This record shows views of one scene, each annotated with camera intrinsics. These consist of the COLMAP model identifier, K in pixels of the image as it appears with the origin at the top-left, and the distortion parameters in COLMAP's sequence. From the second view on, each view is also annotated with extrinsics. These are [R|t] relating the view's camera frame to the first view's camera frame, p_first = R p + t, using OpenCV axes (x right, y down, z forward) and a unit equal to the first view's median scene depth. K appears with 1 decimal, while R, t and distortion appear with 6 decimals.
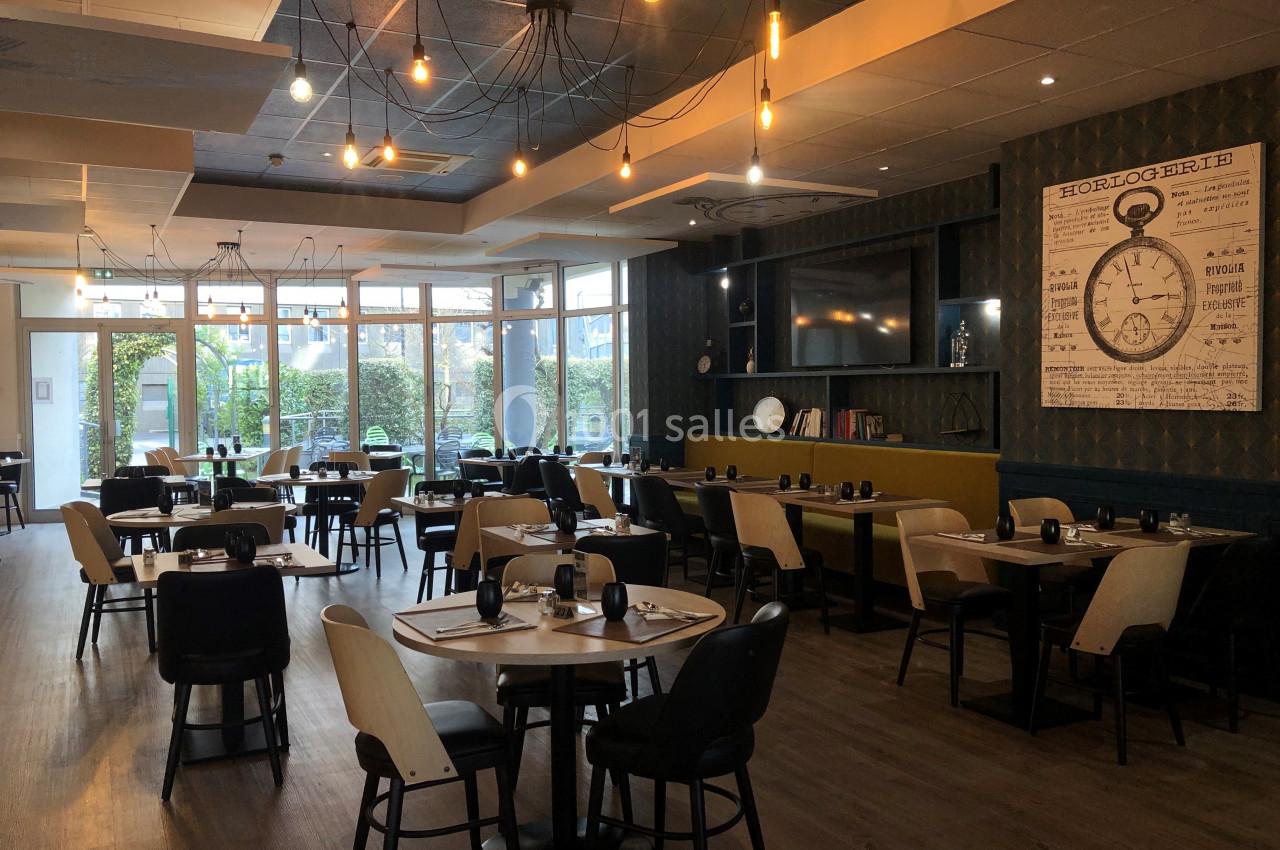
lens RADIAL K [[1056.5, 0, 641.4], [0, 1056.5, 425.0], [0, 0, 1]] dist [0.017592, 0.008917]
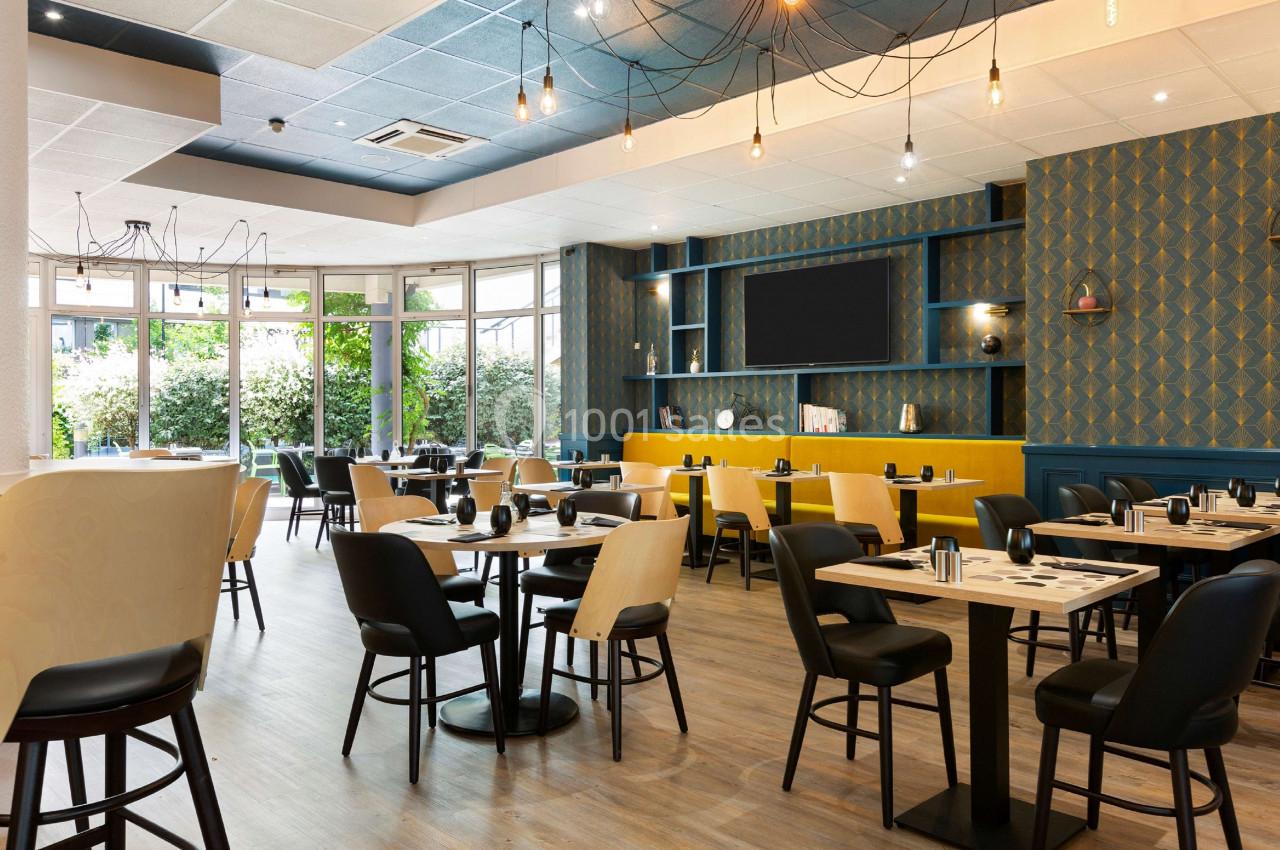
lens RADIAL K [[957.1, 0, 638.8], [0, 957.1, 422.5], [0, 0, 1]] dist [-0.010776, -0.004784]
pose [[0.960406, 0.007714, 0.278497, -0.249234], [-0.001075, 0.999712, -0.023984, 0.026708], [-0.278602, 0.022735, 0.960138, 0.107763]]
